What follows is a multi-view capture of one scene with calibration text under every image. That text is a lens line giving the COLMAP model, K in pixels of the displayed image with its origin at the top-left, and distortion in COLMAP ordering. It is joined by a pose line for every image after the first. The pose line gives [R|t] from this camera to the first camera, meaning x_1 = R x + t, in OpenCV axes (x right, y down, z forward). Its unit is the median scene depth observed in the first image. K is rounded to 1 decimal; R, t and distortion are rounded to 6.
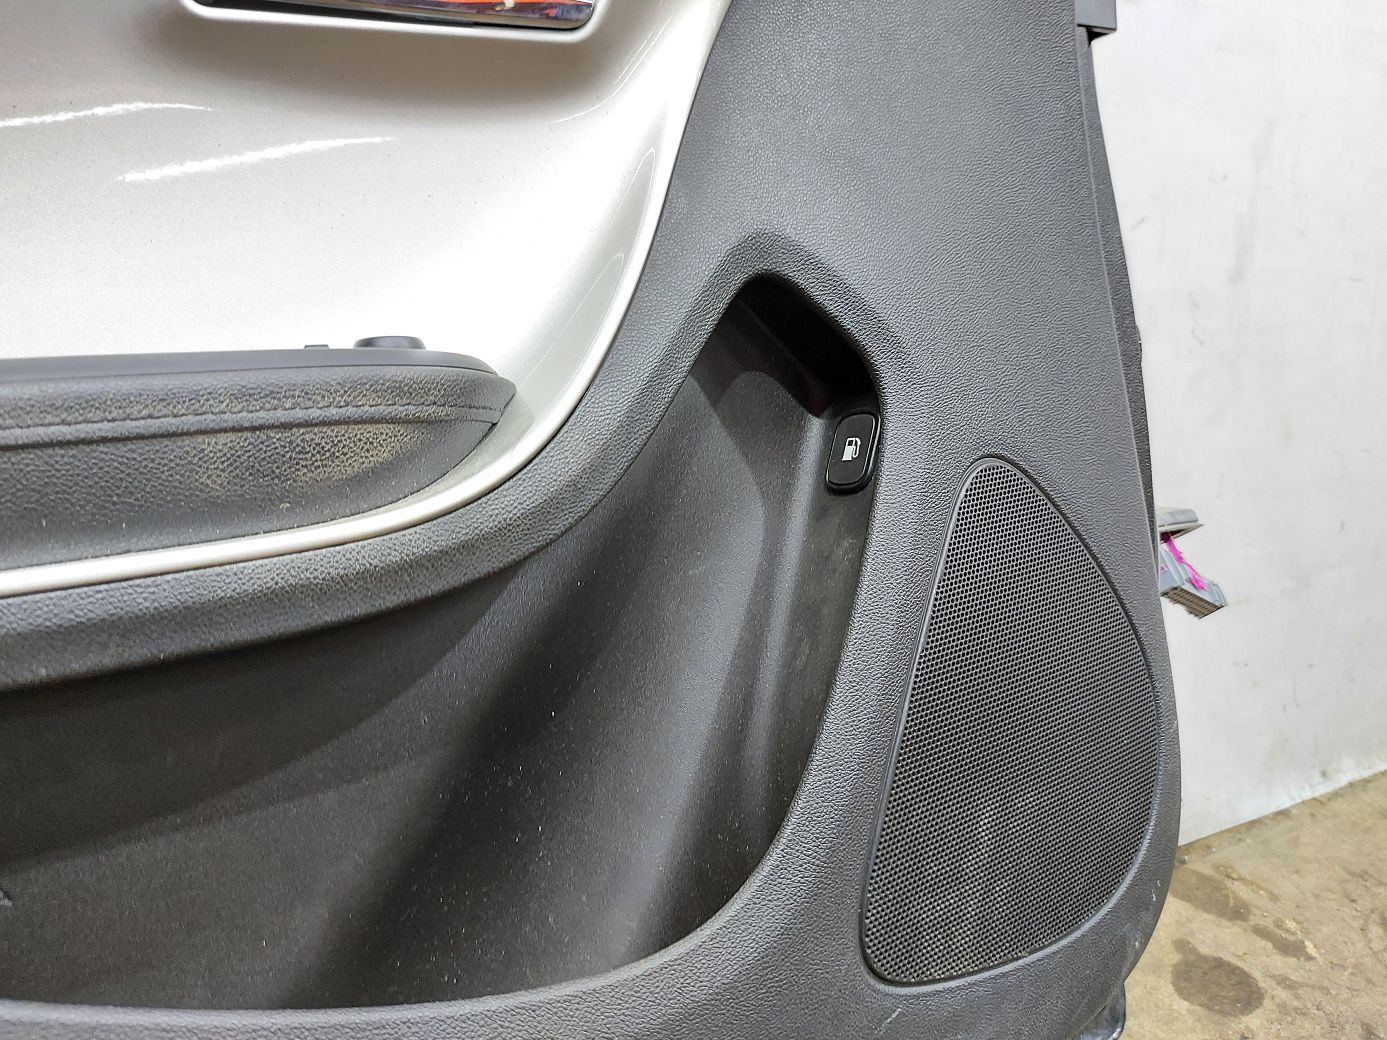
lens RADIAL K [[1014.1, 0, 693.5], [0, 1014.1, 520.0], [0, 0, 1]] dist [0.038022, -0.051693]
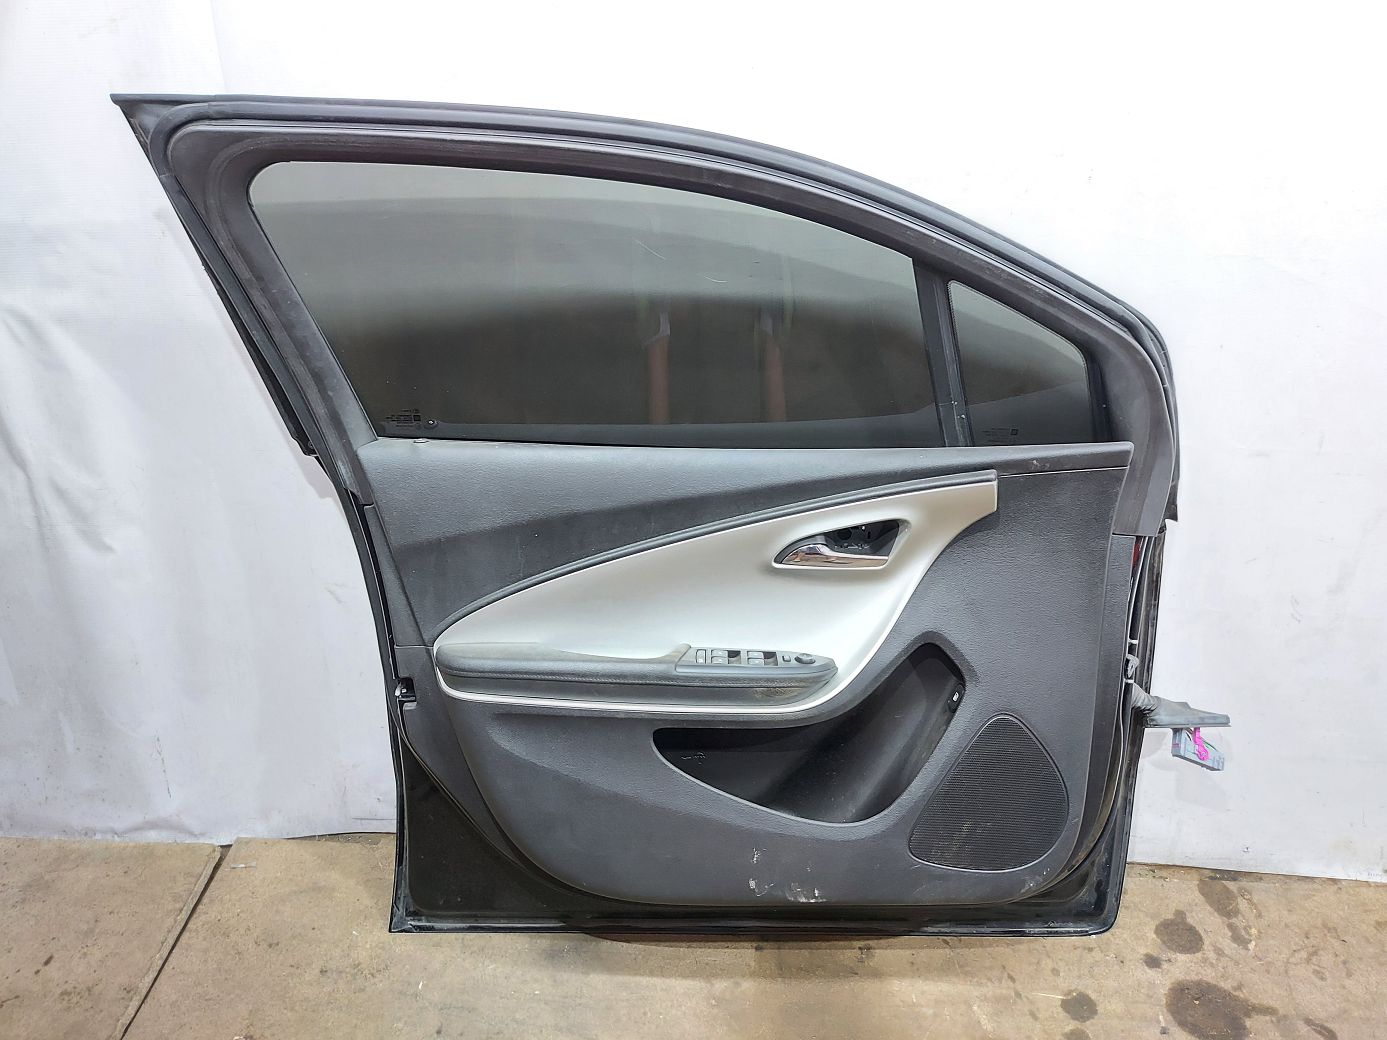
lens RADIAL K [[1014.1, 0, 693.5], [0, 1014.1, 520.0], [0, 0, 1]] dist [0.038022, -0.051693]
pose [[0.847034, 0.261561, -0.462731, 0.424109], [-0.147480, 0.952017, 0.268168, -0.706751], [0.510670, -0.158904, 0.844965, -1.027650]]
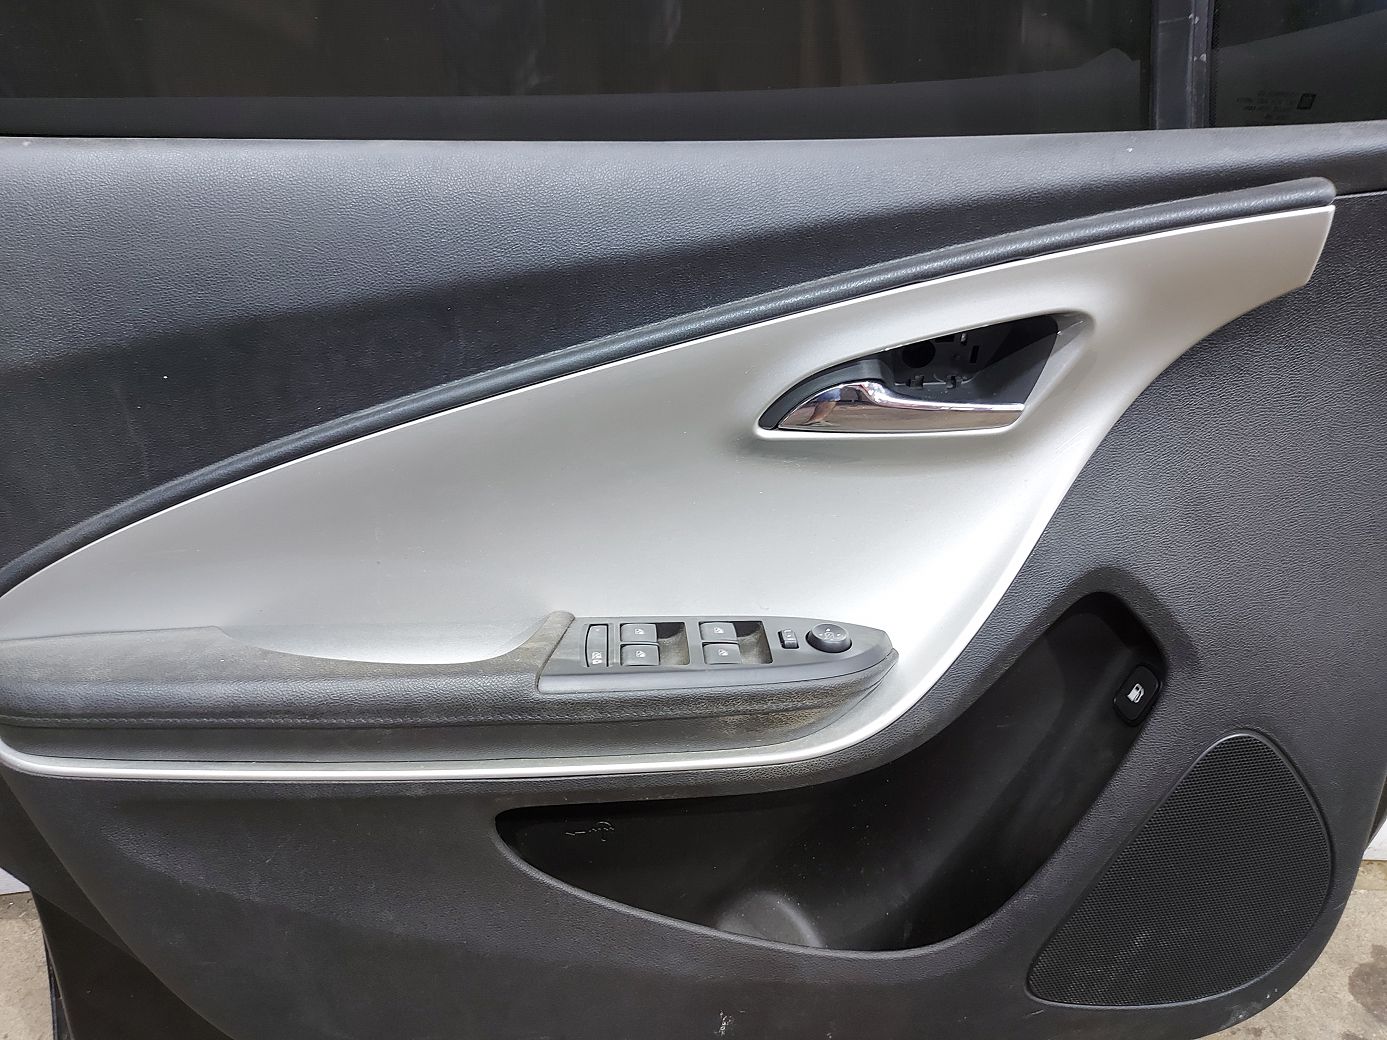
lens RADIAL K [[1014.1, 0, 693.5], [0, 1014.1, 520.0], [0, 0, 1]] dist [0.038022, -0.051693]
pose [[0.892648, 0.299151, -0.337177, 0.007281], [-0.147255, 0.900521, 0.409118, -0.441729], [0.426023, -0.315547, 0.847900, -0.217363]]
